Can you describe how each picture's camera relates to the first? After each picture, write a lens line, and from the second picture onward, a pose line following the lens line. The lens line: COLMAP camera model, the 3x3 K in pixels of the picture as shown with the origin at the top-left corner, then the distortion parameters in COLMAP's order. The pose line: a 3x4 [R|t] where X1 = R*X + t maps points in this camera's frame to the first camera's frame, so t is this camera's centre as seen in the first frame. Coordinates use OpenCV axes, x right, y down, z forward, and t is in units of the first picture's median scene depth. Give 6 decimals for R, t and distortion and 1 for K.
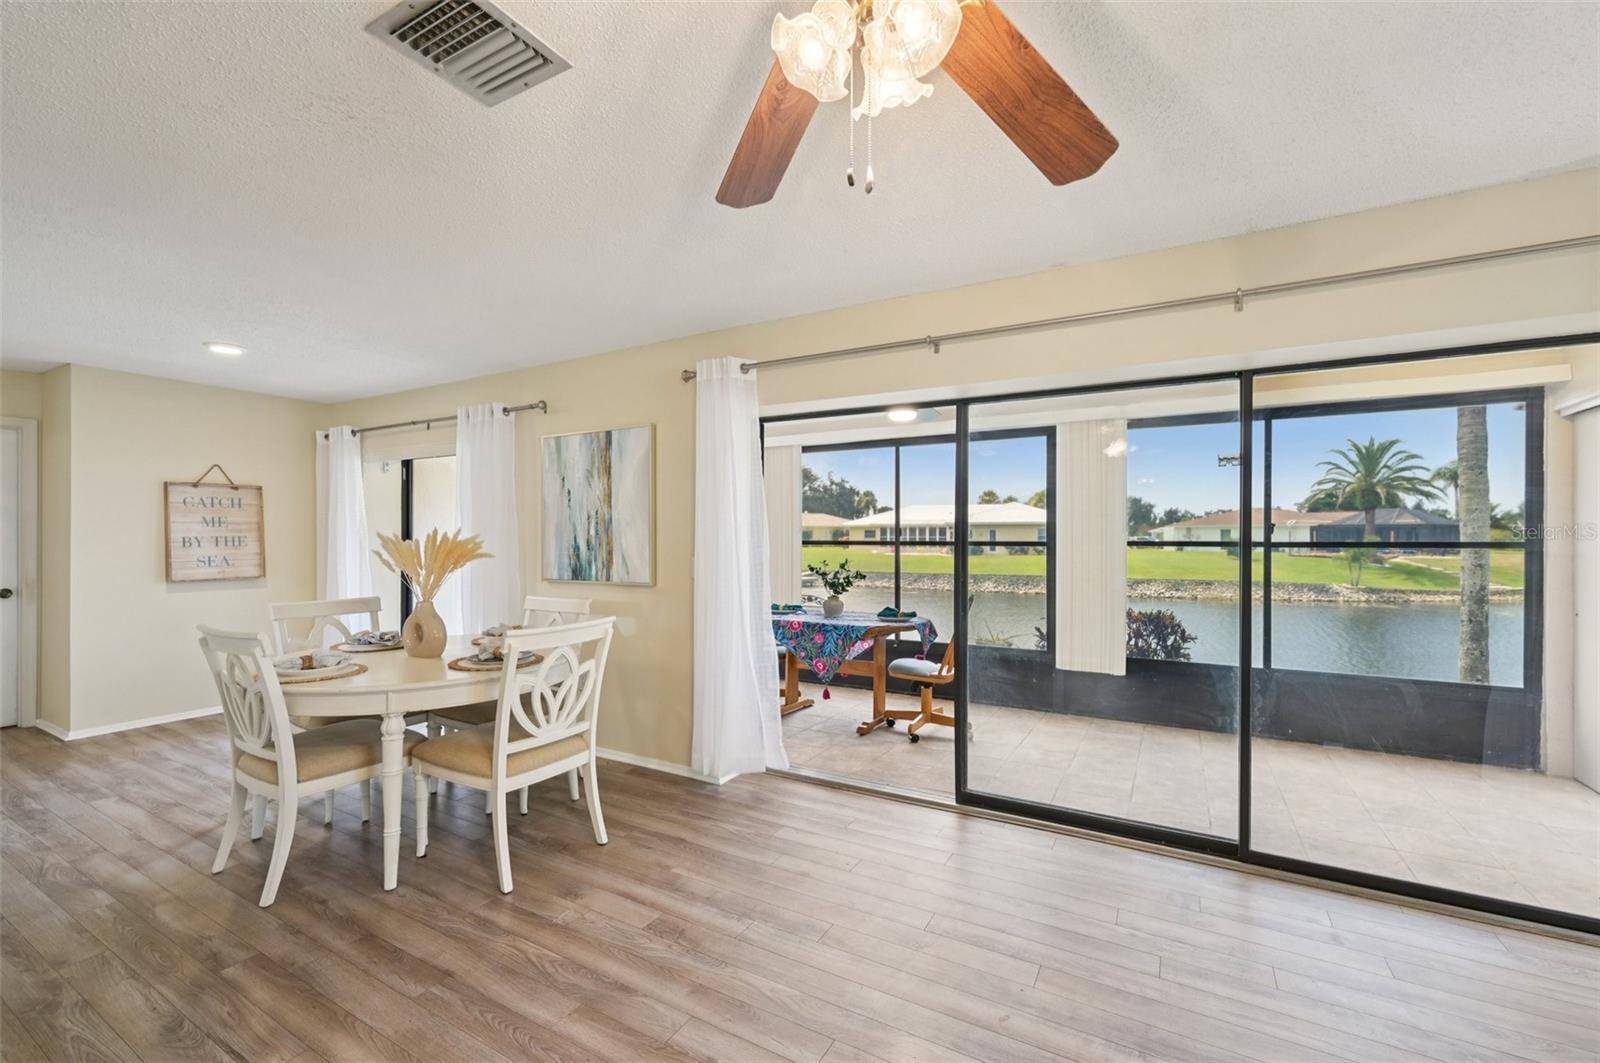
lens RADIAL K [[683.8, 0, 800.0], [0, 683.8, 531.5], [0, 0, 1]] dist [-0.000295, -0.000018]
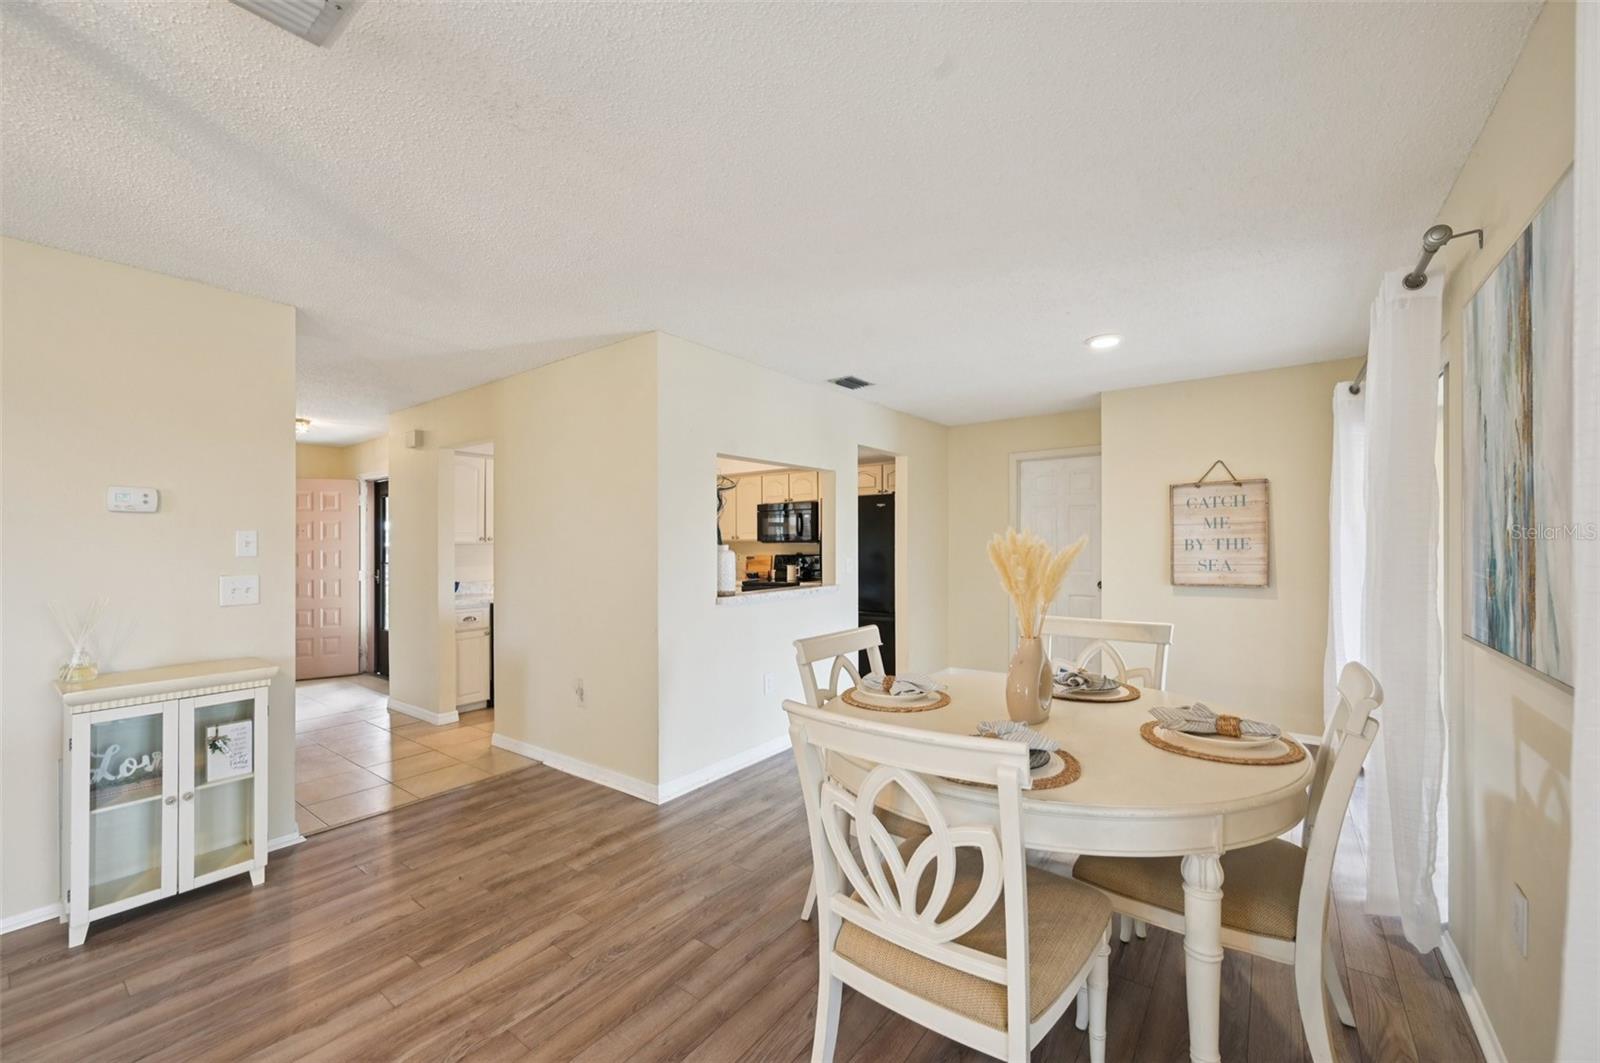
lens RADIAL K [[633.0, 0, 801.4], [0, 633.0, 535.4], [0, 0, 1]] dist [-0.001486, -0.000088]
pose [[-0.120773, -0.011254, -0.992616, 0.060554], [0.016652, 0.999772, -0.013361, 0.004889], [0.992540, -0.018143, -0.120559, 0.536678]]
